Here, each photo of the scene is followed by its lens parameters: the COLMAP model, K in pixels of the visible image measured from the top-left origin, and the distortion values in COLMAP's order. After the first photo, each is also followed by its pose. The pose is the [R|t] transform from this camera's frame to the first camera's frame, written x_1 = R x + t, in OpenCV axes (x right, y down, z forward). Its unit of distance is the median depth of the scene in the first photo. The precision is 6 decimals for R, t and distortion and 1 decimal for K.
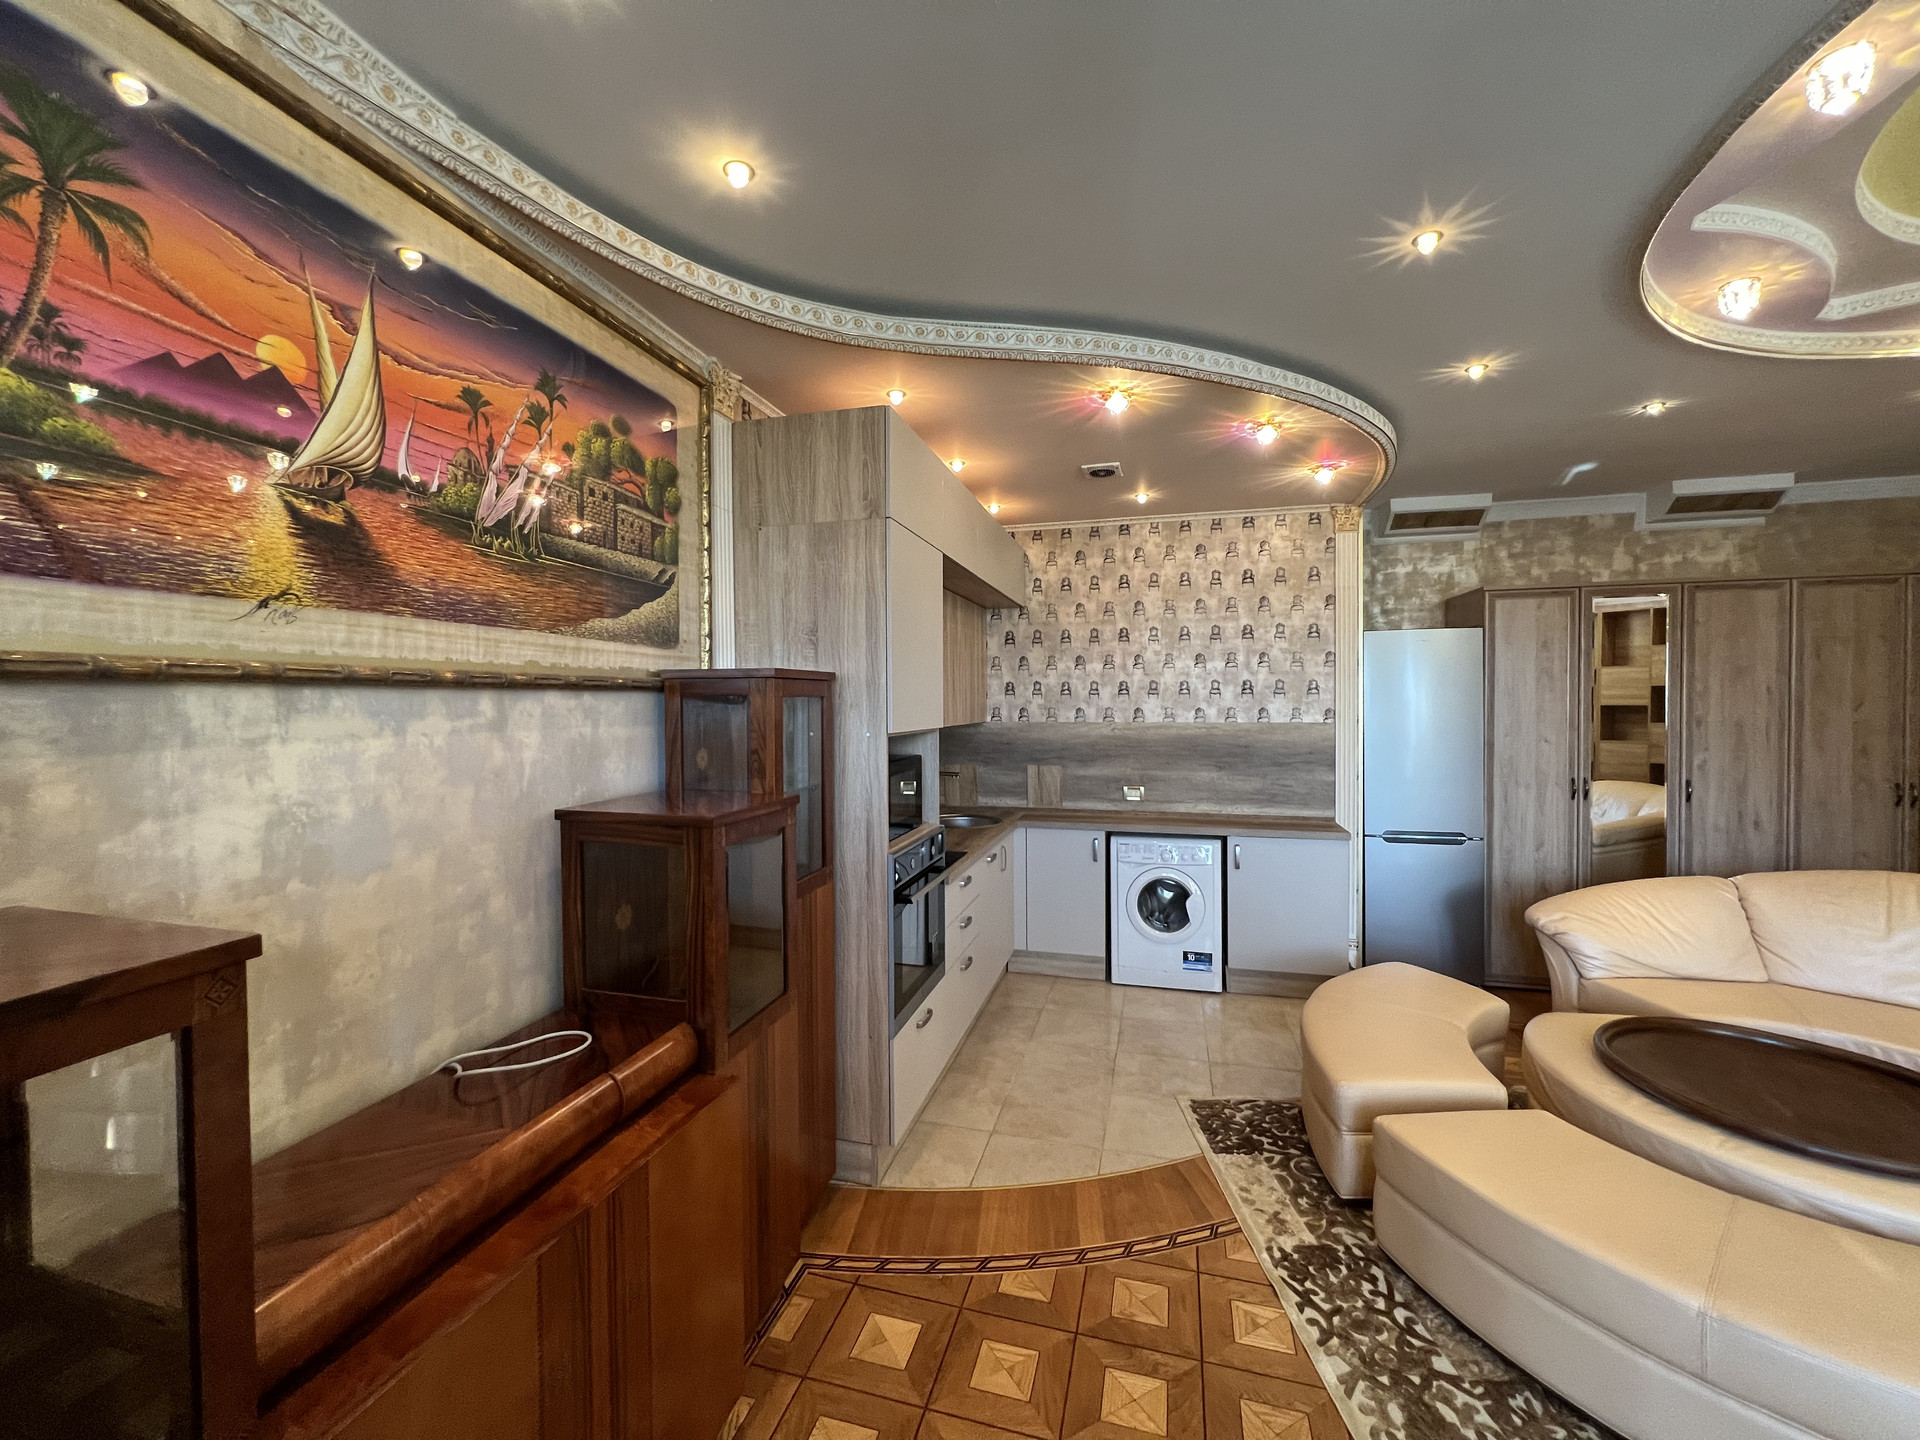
lens RADIAL K [[768.9, 0, 947.4], [0, 768.9, 713.7], [0, 0, 1]] dist [-0.001777, 0.000523]
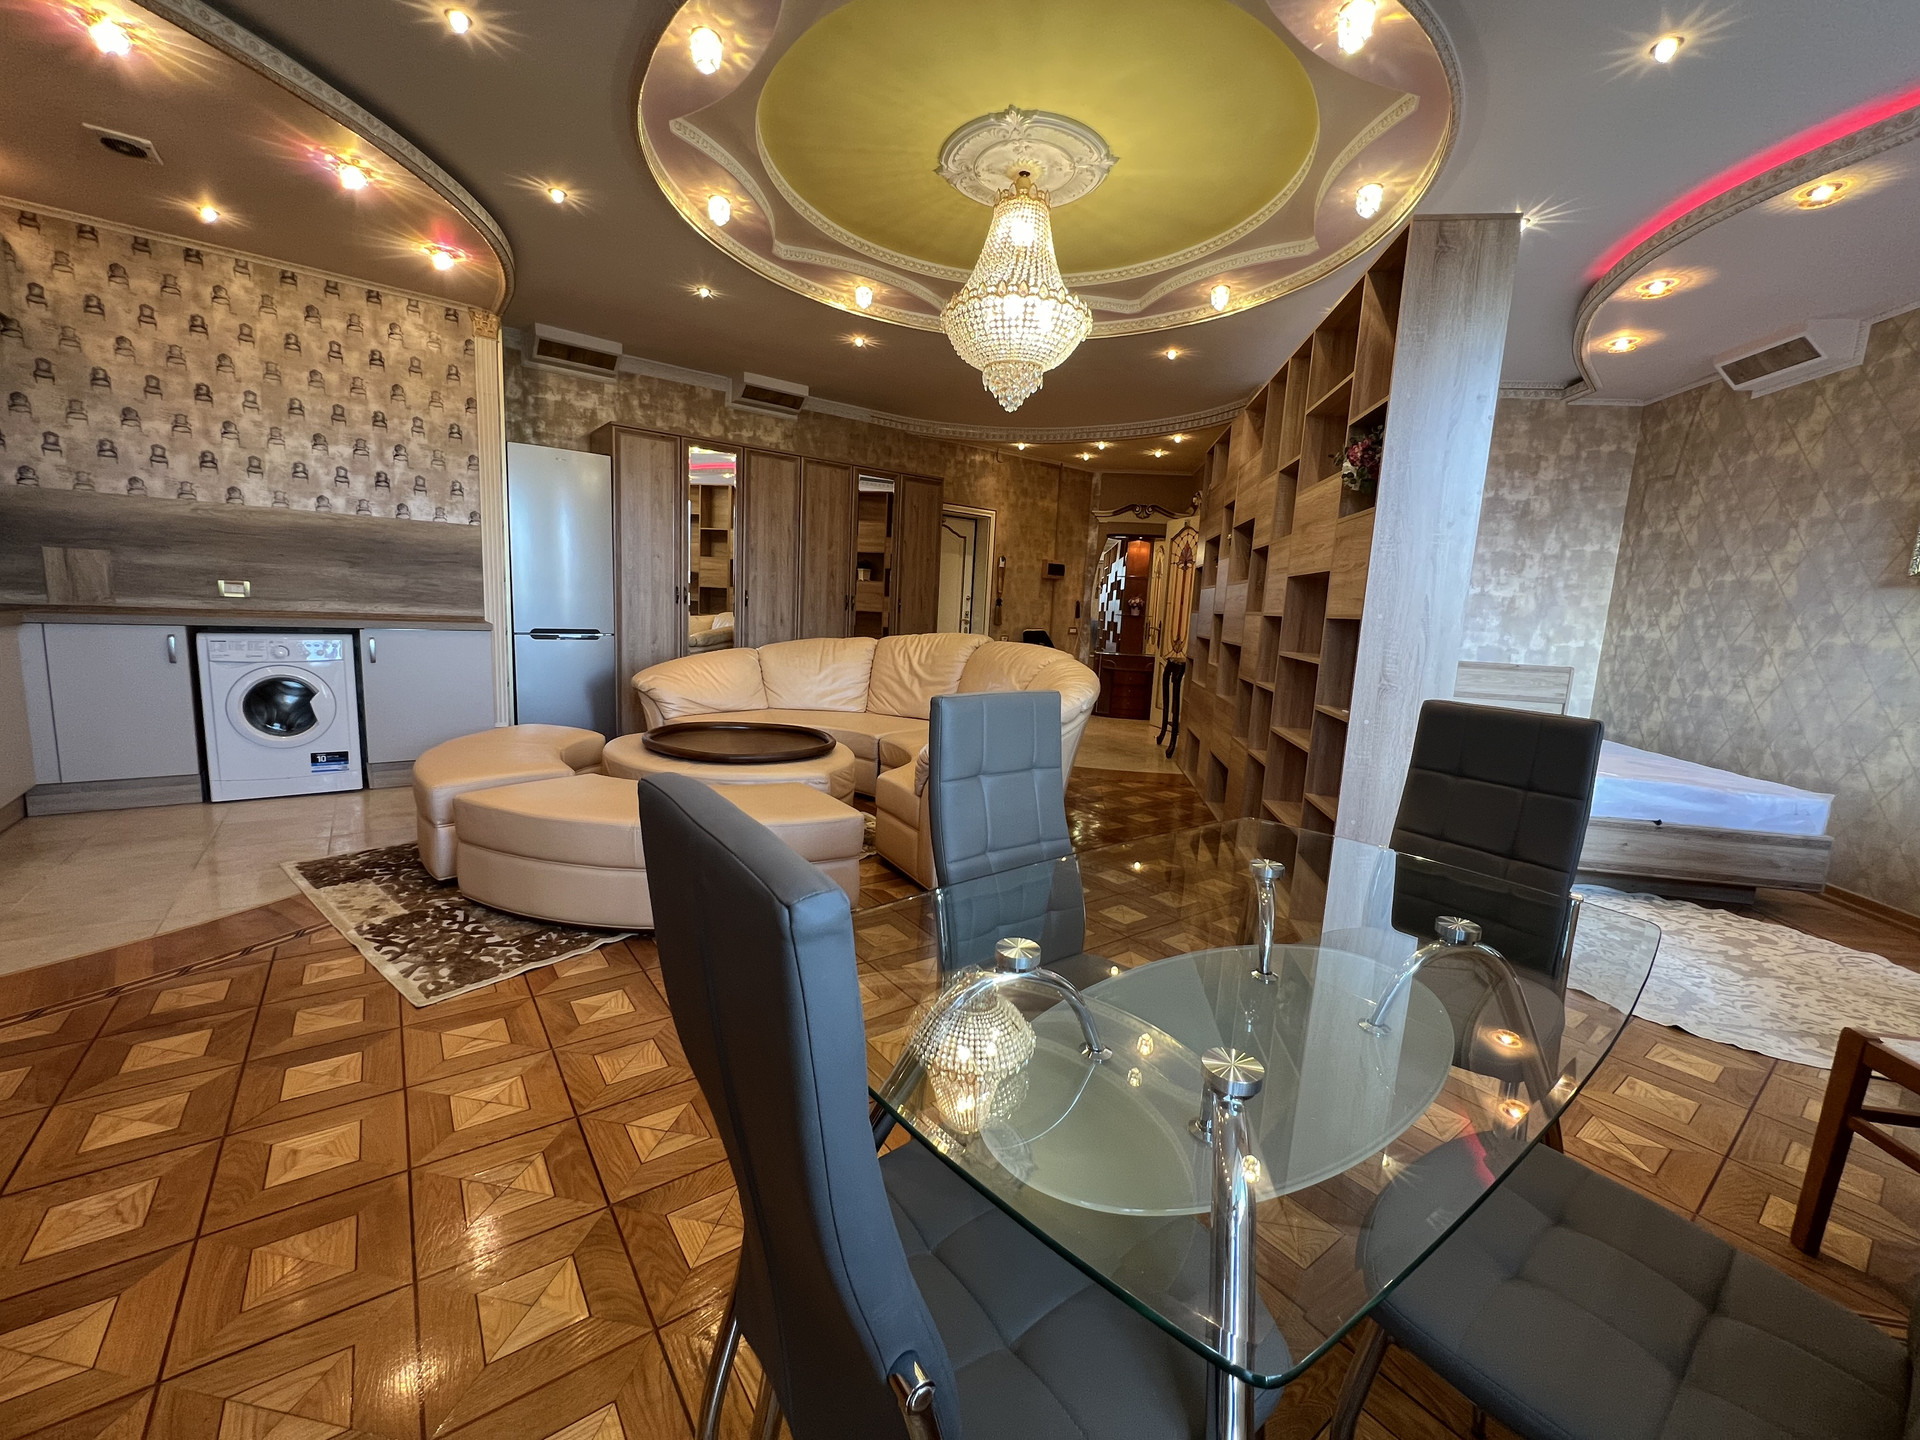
lens RADIAL K [[774.3, 0, 954.5], [0, 774.3, 716.1], [0, 0, 1]] dist [0.000278, 0.000329]
pose [[0.606710, -0.078033, 0.791084, 0.042530], [-0.041621, 0.990687, 0.129642, 0.118271], [-0.793833, -0.111580, 0.597811, -0.201342]]
